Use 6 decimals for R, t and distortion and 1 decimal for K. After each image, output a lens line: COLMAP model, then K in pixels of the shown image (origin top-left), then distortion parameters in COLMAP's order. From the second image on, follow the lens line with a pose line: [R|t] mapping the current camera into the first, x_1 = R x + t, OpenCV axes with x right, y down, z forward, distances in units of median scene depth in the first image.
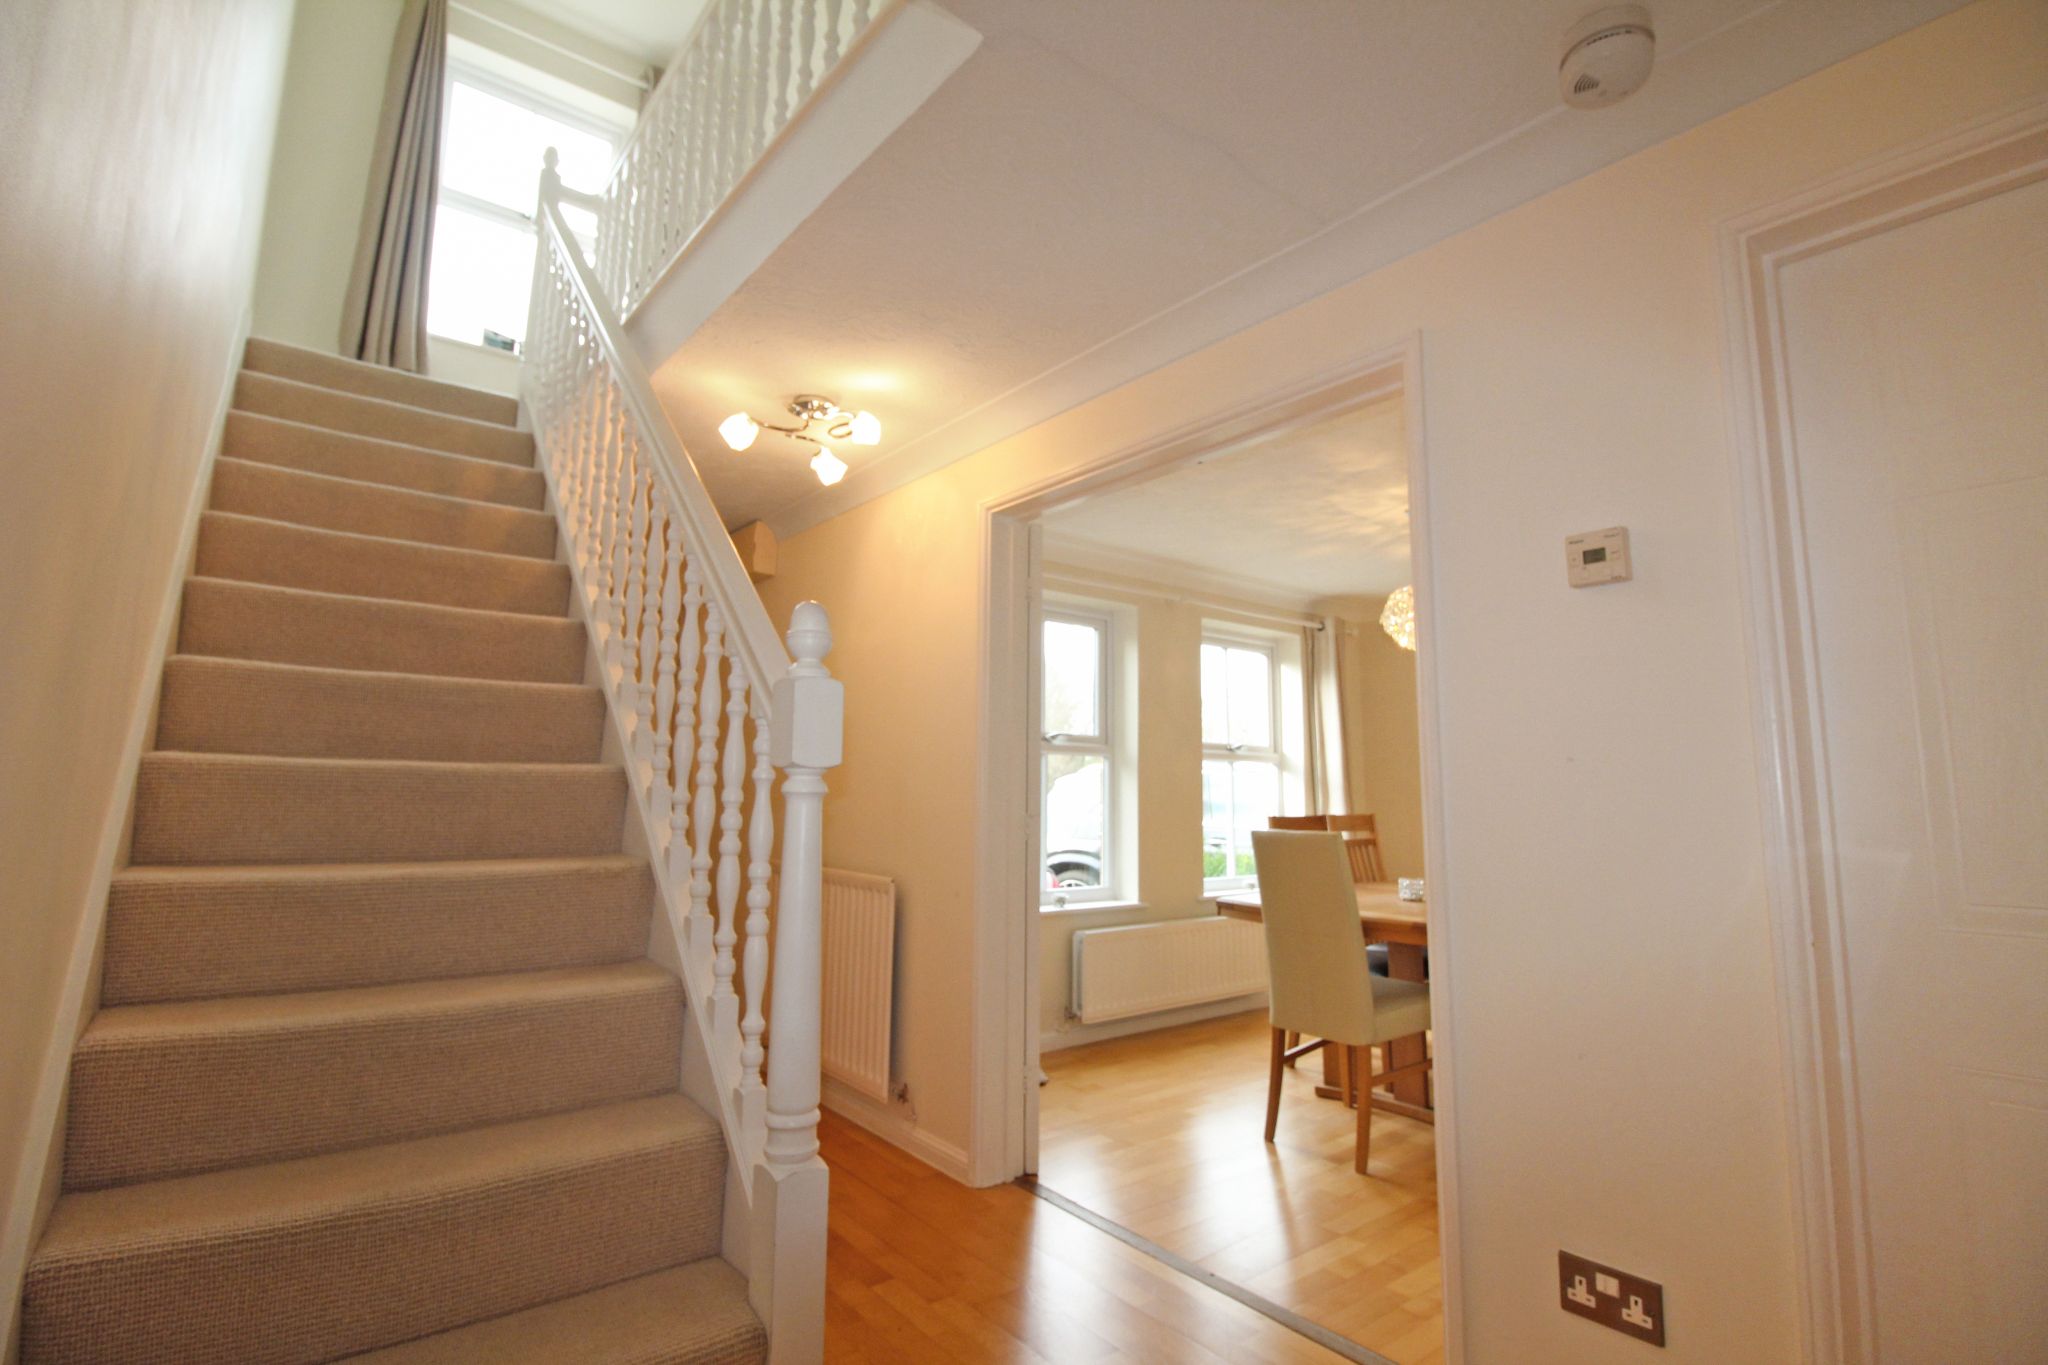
lens RADIAL K [[970.4, 0, 1036.0], [0, 970.4, 673.7], [0, 0, 1]] dist [-0.010947, -0.002535]
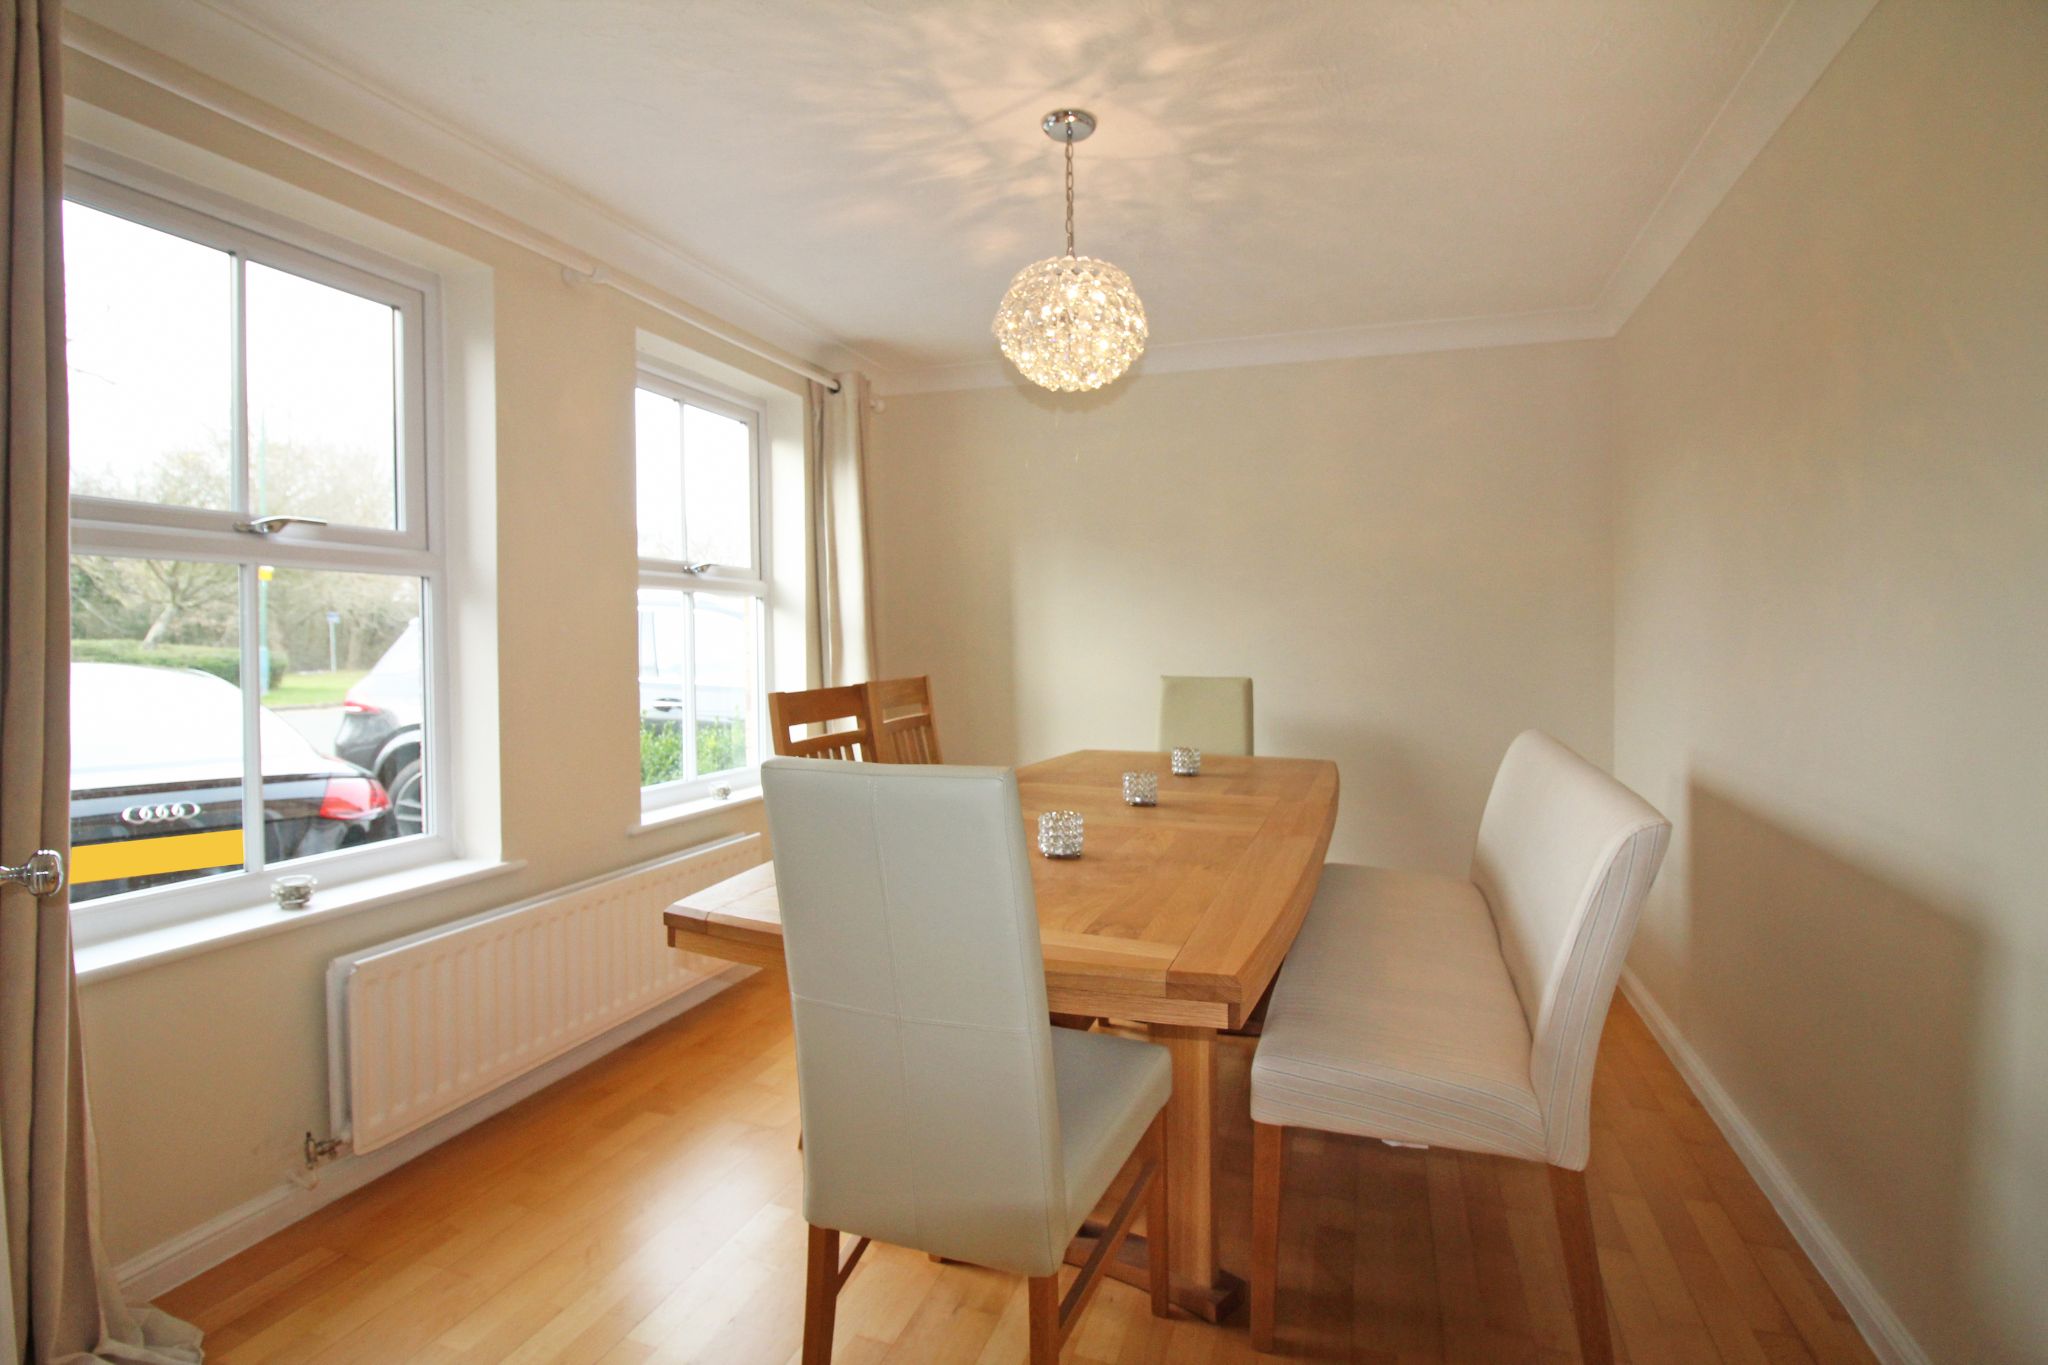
lens RADIAL K [[970.4, 0, 1046.1], [0, 970.4, 677.1], [0, 0, 1]] dist [-0.010947, -0.002535]
pose [[0.849038, -0.029227, 0.527523, 0.071677], [-0.059494, 0.986829, 0.150429, 0.040277], [-0.524971, -0.159105, 0.836116, 0.380443]]
